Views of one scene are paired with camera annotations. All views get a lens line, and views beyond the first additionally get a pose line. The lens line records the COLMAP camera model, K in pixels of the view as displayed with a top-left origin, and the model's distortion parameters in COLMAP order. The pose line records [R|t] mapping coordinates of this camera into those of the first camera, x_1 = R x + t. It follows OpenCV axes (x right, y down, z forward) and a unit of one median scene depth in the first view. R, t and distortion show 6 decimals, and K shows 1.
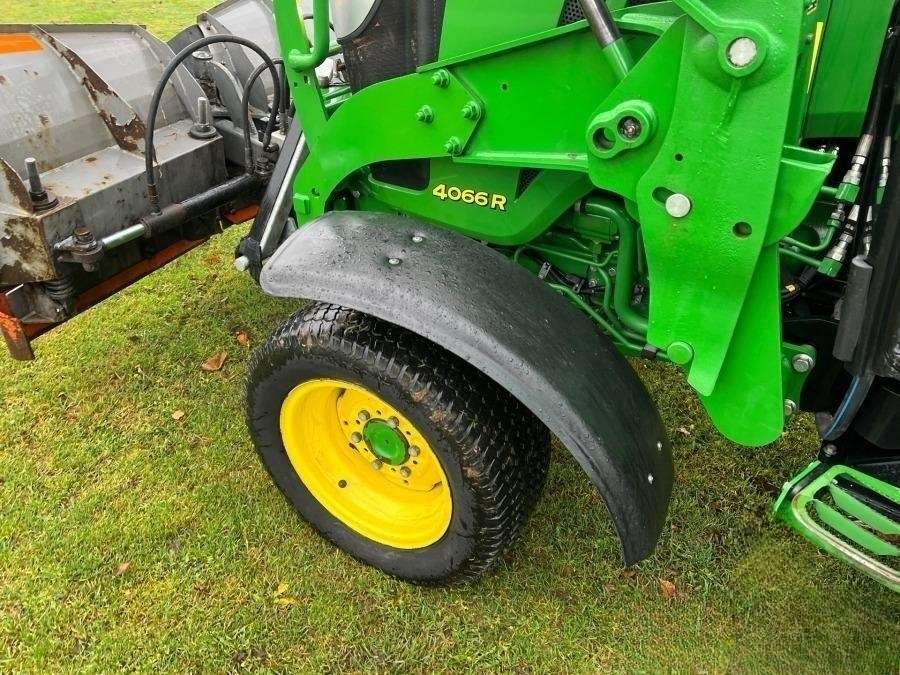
lens RADIAL K [[689.5, 0, 450.0], [0, 689.5, 341.1], [0, 0, 1]] dist [0.077378, -0.118287]
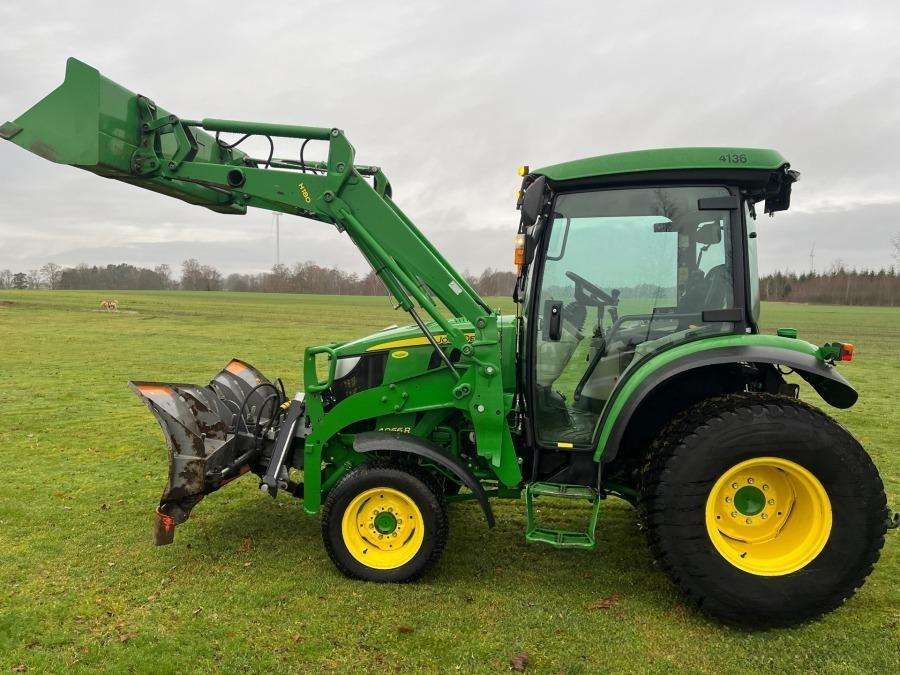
lens RADIAL K [[689.5, 0, 450.0], [0, 689.5, 341.1], [0, 0, 1]] dist [0.077378, -0.118287]
pose [[0.893000, -0.011109, 0.449920, -1.131695], [0.232402, 0.867479, -0.439851, 0.824676], [-0.385410, 0.497349, 0.777241, -1.521227]]
